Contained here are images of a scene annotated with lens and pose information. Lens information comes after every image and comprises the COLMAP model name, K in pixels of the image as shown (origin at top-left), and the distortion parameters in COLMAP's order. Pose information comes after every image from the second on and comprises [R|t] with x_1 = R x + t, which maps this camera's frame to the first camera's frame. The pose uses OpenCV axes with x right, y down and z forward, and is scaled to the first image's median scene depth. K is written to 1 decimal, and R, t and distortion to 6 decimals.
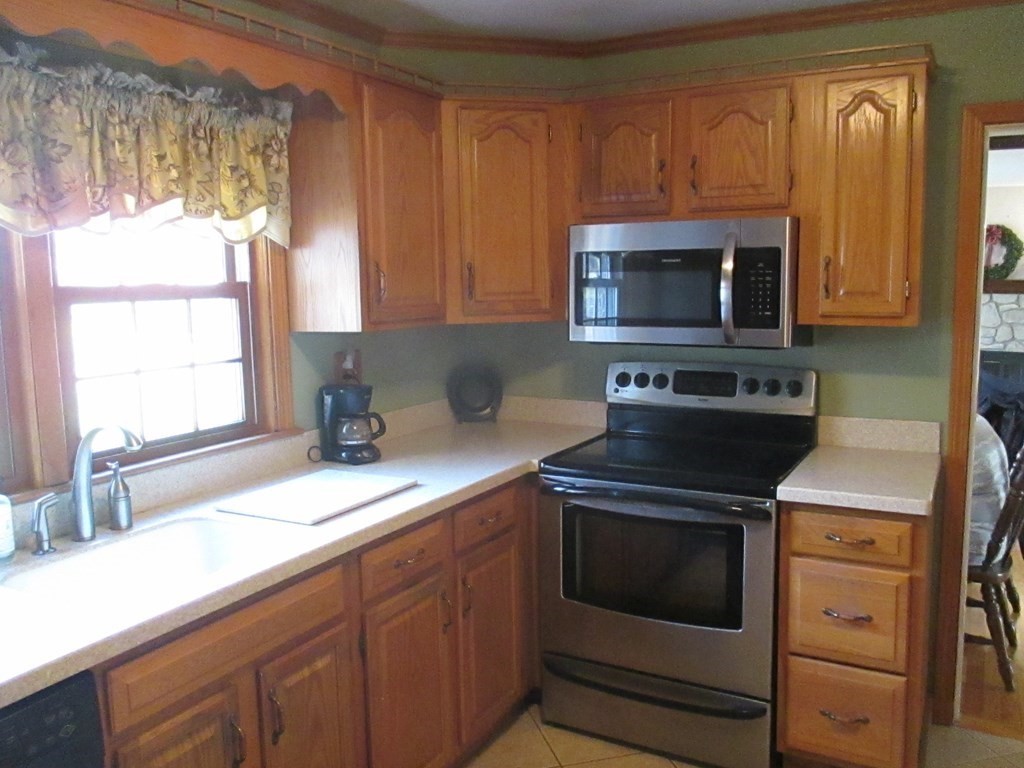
lens RADIAL K [[870.0, 0, 508.9], [0, 870.0, 376.1], [0, 0, 1]] dist [-0.002623, -0.001844]
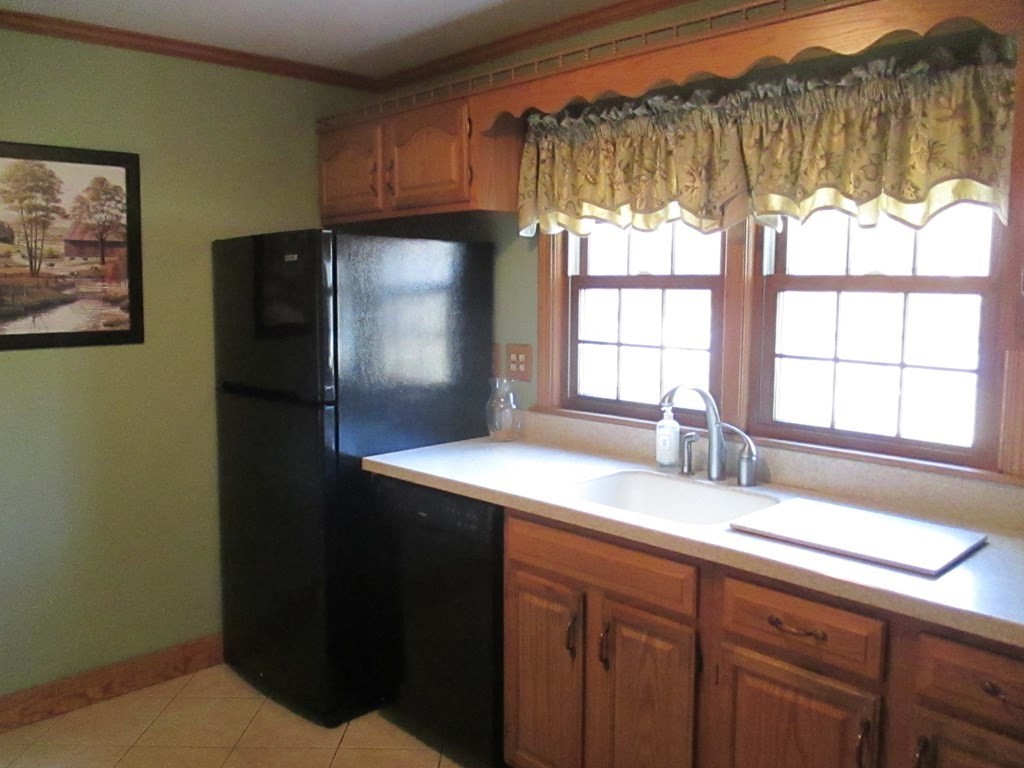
lens RADIAL K [[870.0, 0, 508.9], [0, 870.0, 376.1], [0, 0, 1]] dist [-0.002623, -0.001844]
pose [[-0.287307, 0.128455, -0.949186, 0.688717], [-0.113644, 0.979395, 0.166942, -0.117656], [0.951073, 0.155833, -0.266789, 0.943312]]
